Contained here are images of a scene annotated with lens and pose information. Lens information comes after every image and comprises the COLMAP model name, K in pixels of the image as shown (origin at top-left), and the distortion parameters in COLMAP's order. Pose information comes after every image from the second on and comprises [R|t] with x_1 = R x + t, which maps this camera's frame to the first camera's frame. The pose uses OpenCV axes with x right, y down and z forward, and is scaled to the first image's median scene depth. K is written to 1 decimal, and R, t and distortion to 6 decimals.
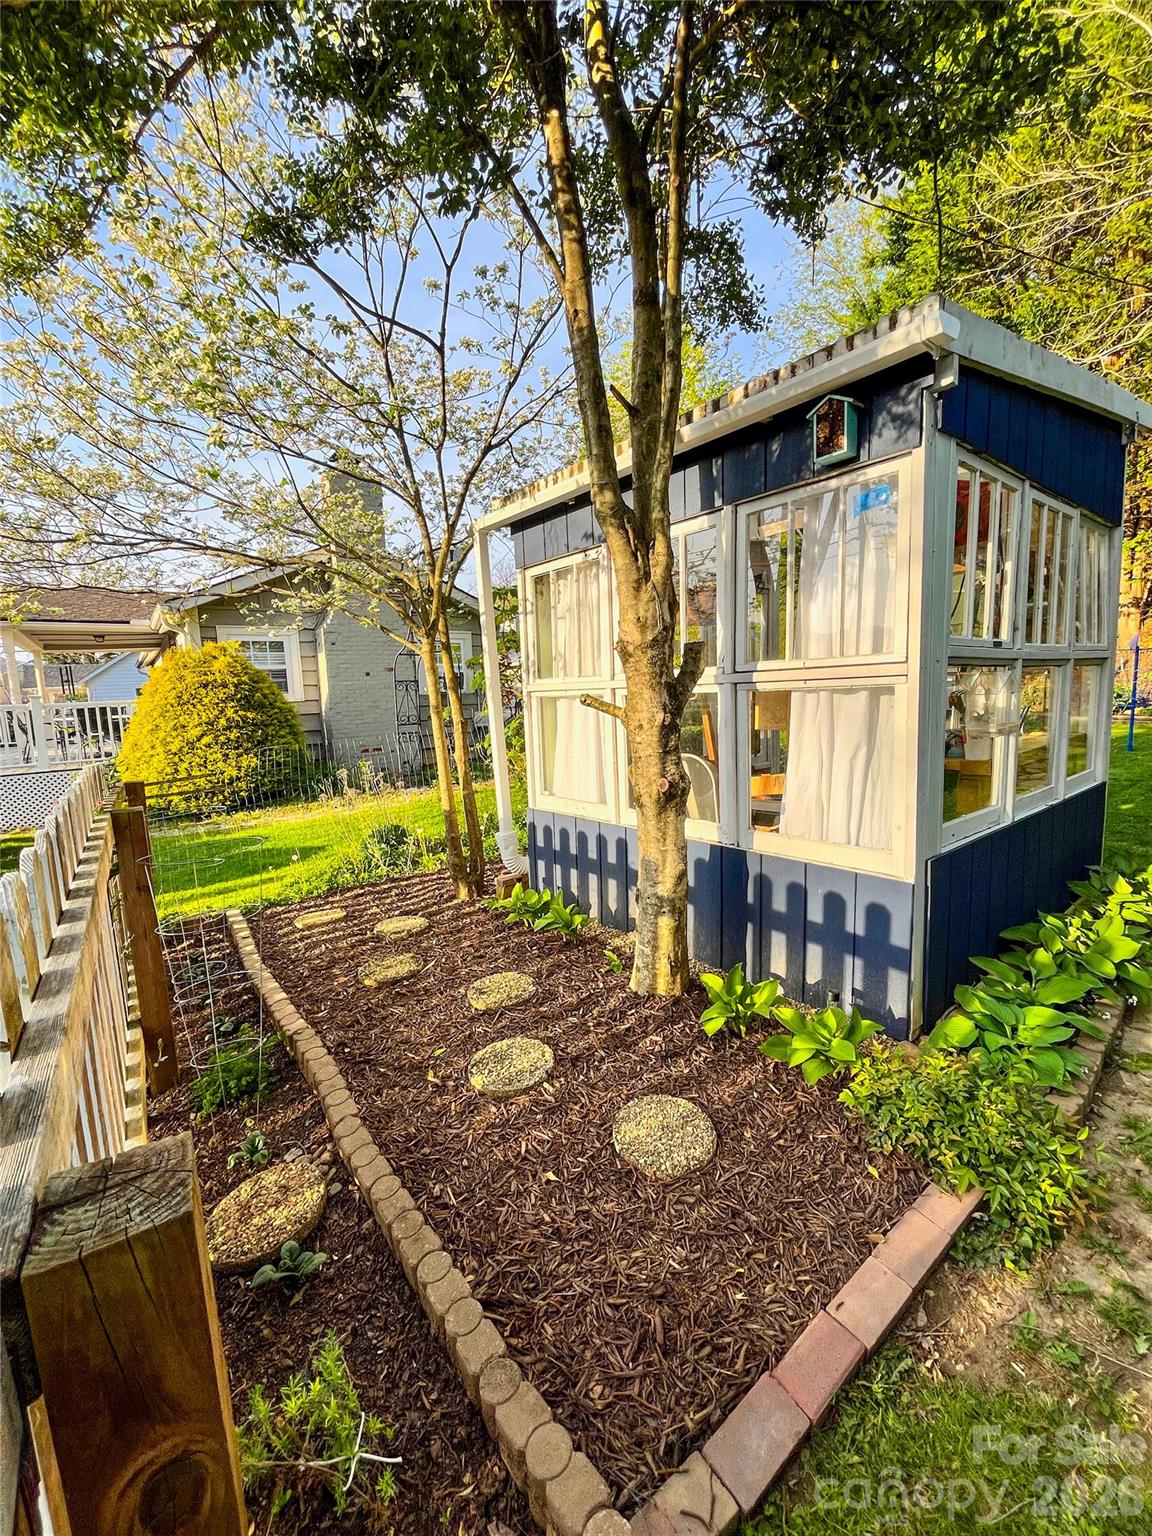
lens RADIAL K [[626.8, 0, 577.6], [0, 626.8, 775.5], [0, 0, 1]] dist [0.003338, -0.000158]
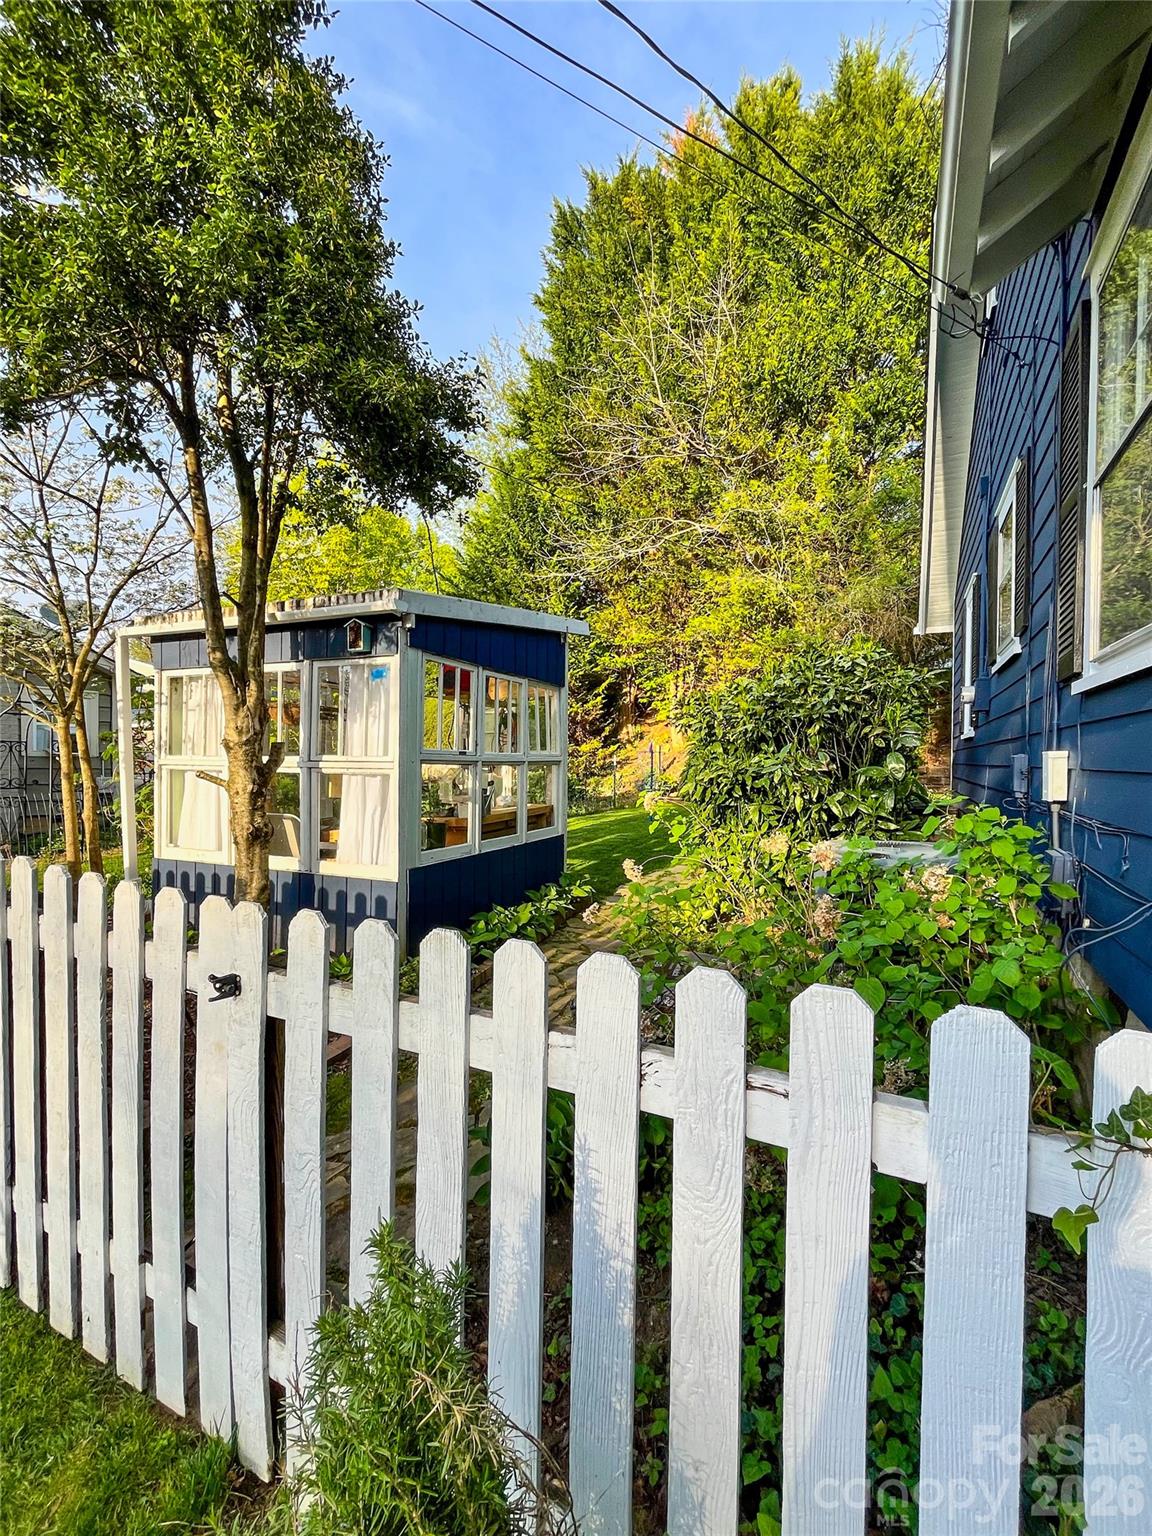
lens RADIAL K [[676.4, 0, 589.3], [0, 676.4, 770.3], [0, 0, 1]] dist [-0.001329, -0.000657]
pose [[0.888180, 0.041922, 0.457579, 0.100172], [0.015179, 0.992609, -0.120402, 0.080773], [-0.459244, 0.113884, 0.880980, -0.876163]]
